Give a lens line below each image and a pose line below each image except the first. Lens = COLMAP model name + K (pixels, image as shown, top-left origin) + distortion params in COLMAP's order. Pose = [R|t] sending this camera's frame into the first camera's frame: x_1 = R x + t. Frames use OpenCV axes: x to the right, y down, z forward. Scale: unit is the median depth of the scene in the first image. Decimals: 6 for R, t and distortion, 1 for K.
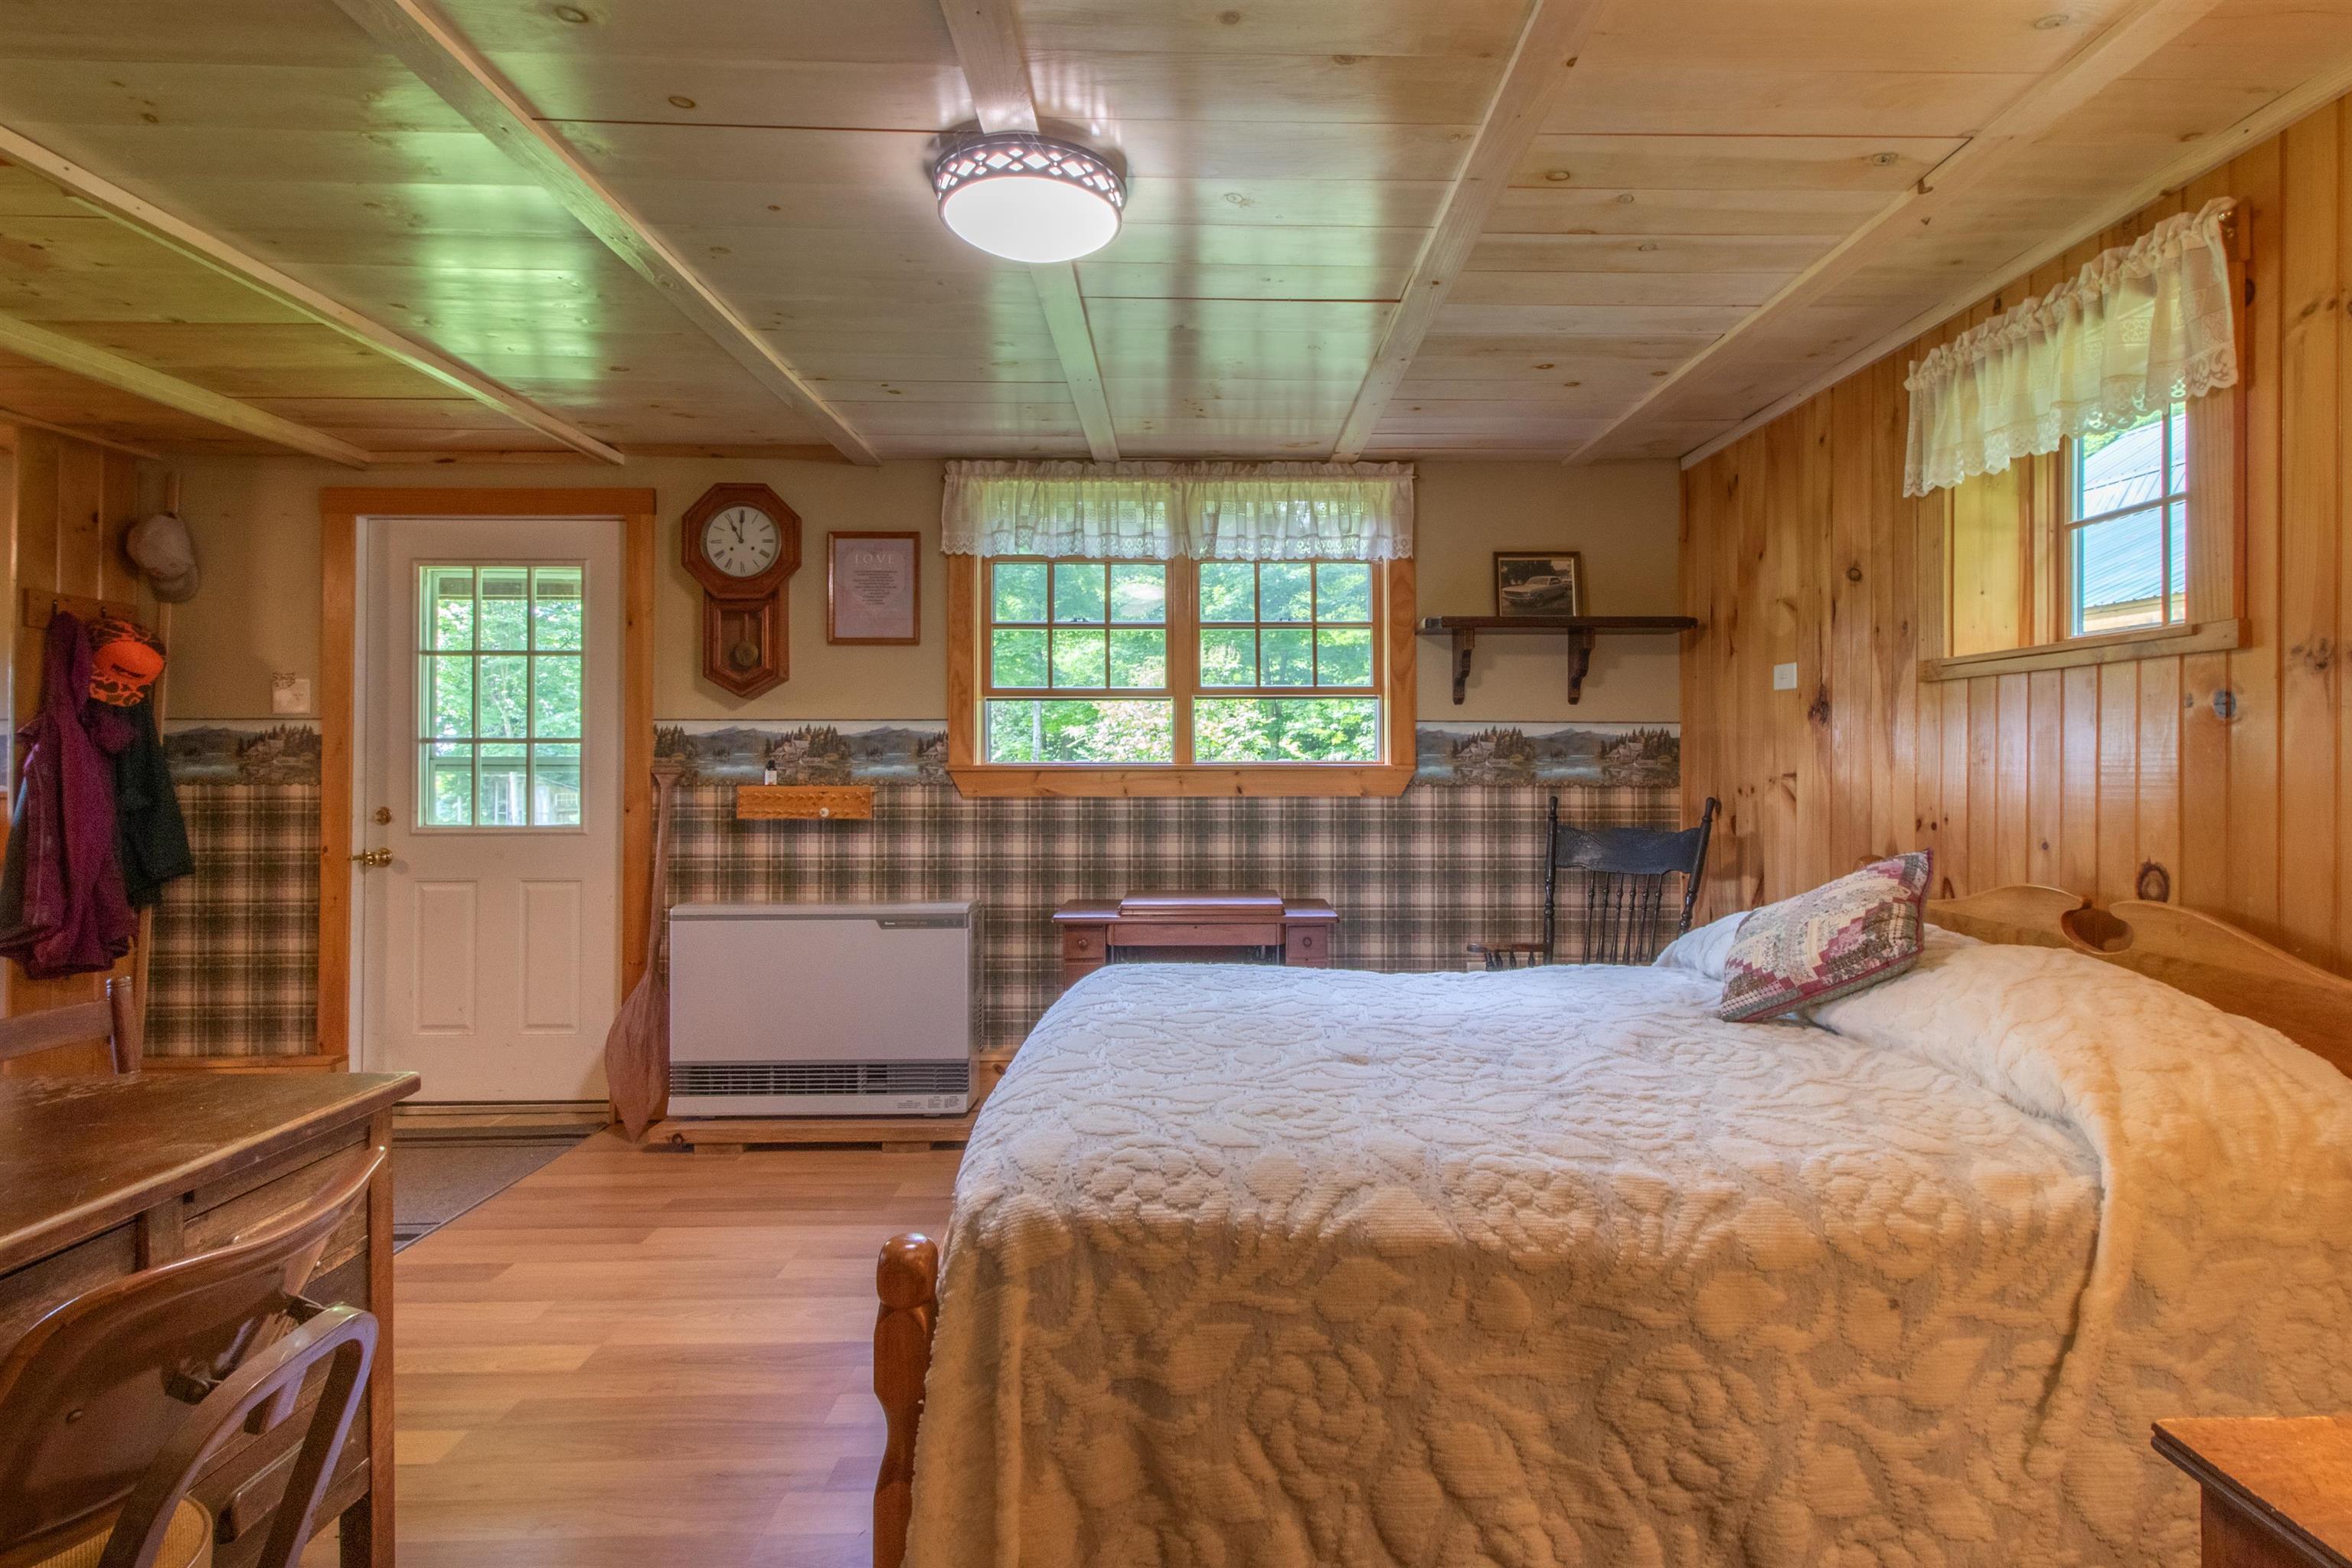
lens RADIAL K [[1112.3, 0, 1203.5], [0, 1112.3, 780.5], [0, 0, 1]] dist [0.009408, -0.000712]
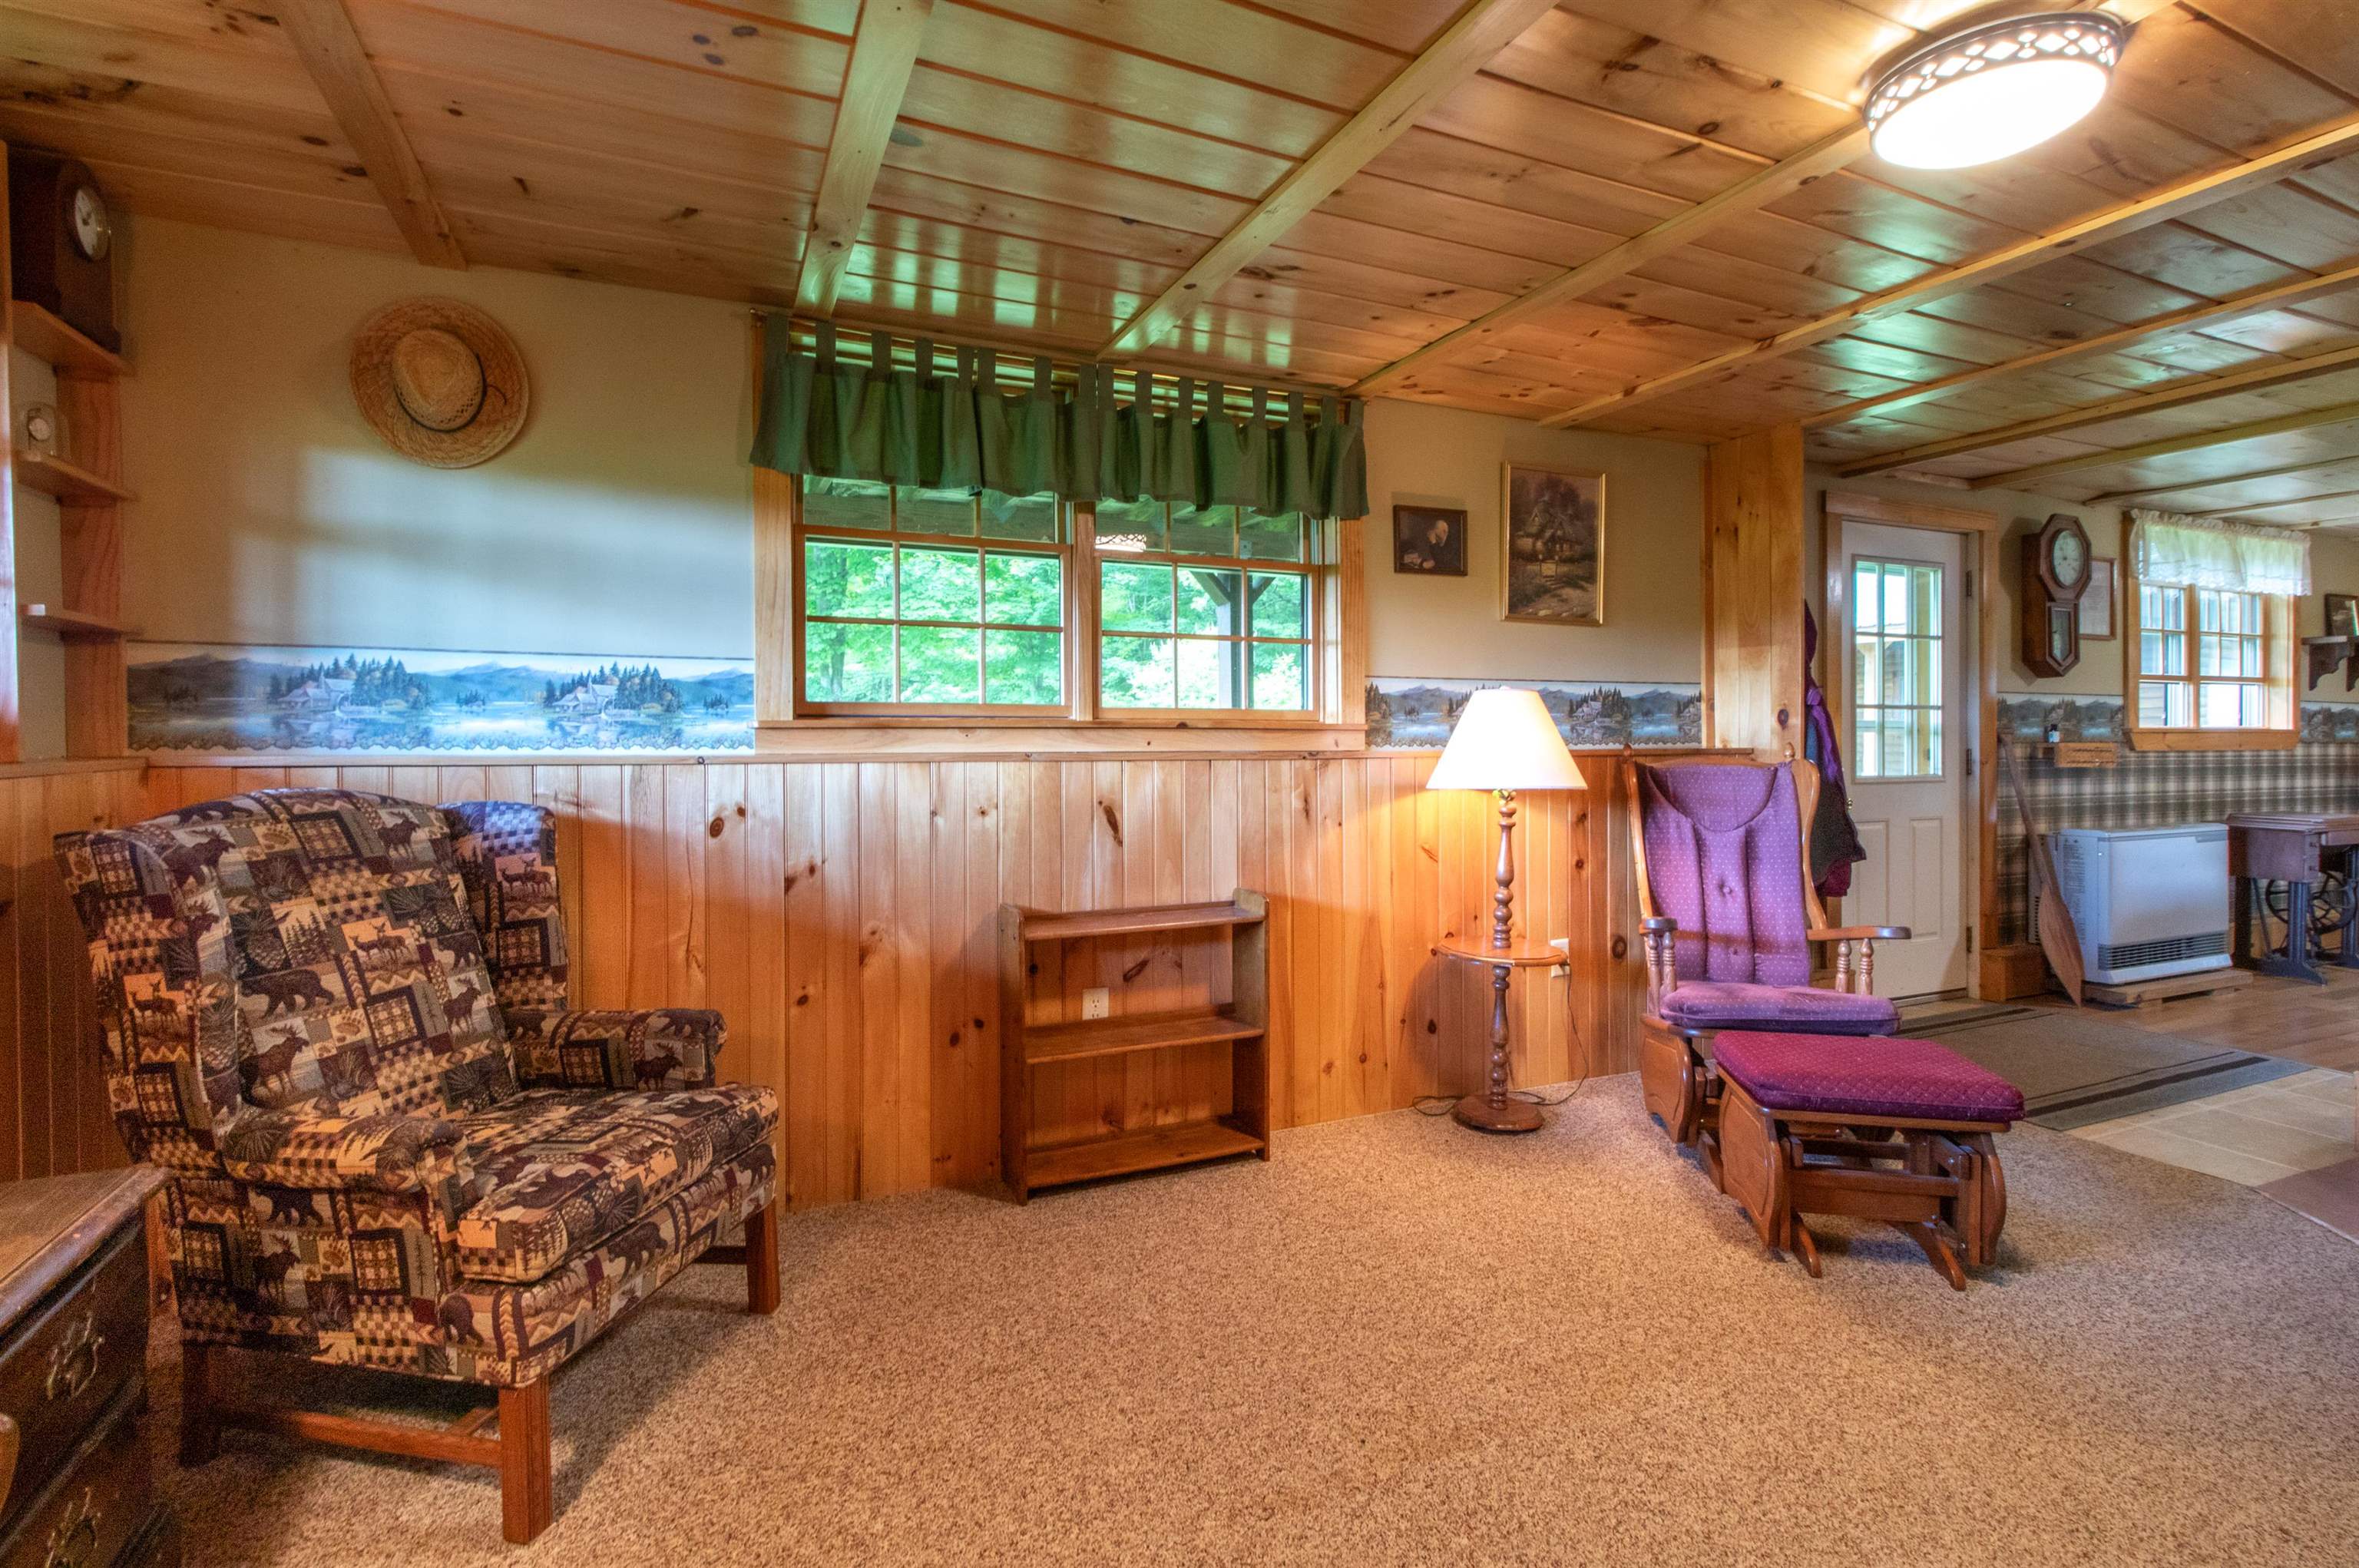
lens RADIAL K [[1115.6, 0, 1213.0], [0, 1115.6, 756.7], [0, 0, 1]] dist [0.009408, -0.000712]
pose [[0.928338, -0.004606, 0.371709, -1.802805], [-0.003157, 0.999790, 0.020273, -0.002817], [-0.371724, -0.019994, 0.928128, 0.124847]]
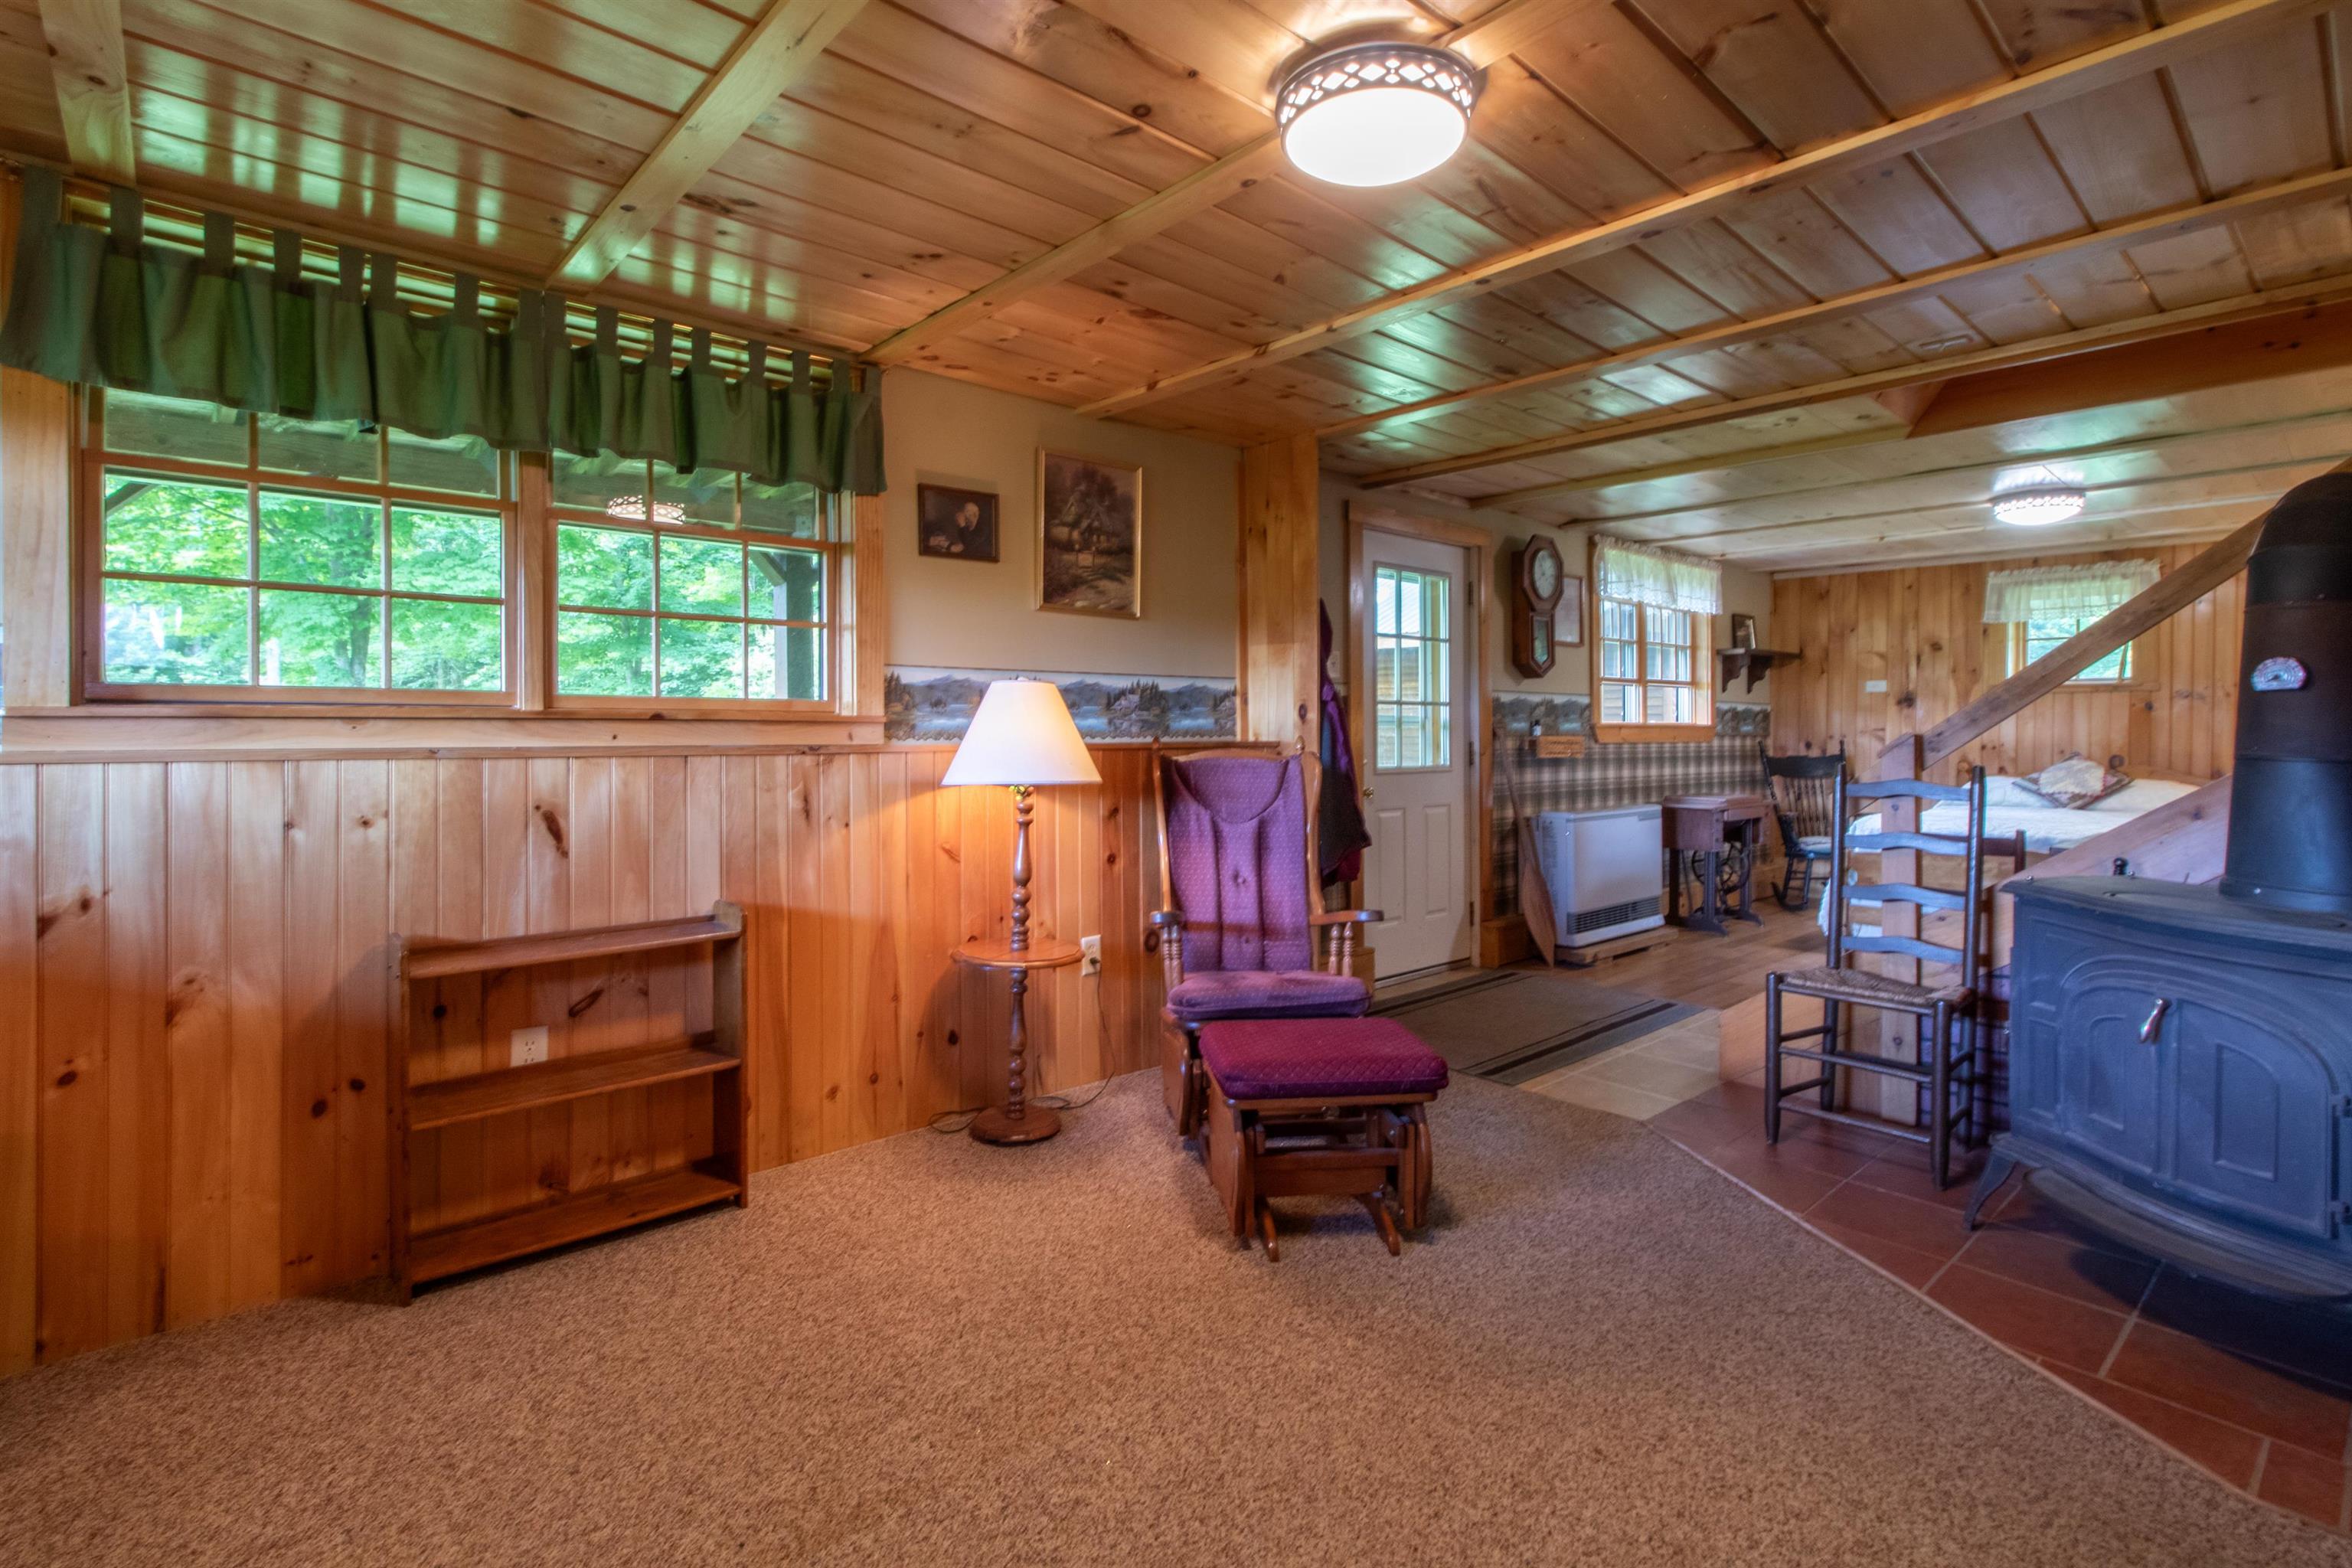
lens RADIAL K [[1112.3, 0, 1227.2], [0, 1112.3, 739.8], [0, 0, 1]] dist [0.009408, -0.000712]
pose [[0.767242, -0.002675, 0.641352, -1.661091], [-0.005150, 0.999933, 0.010331, -0.003648], [-0.641337, -0.011229, 0.767177, 0.105967]]
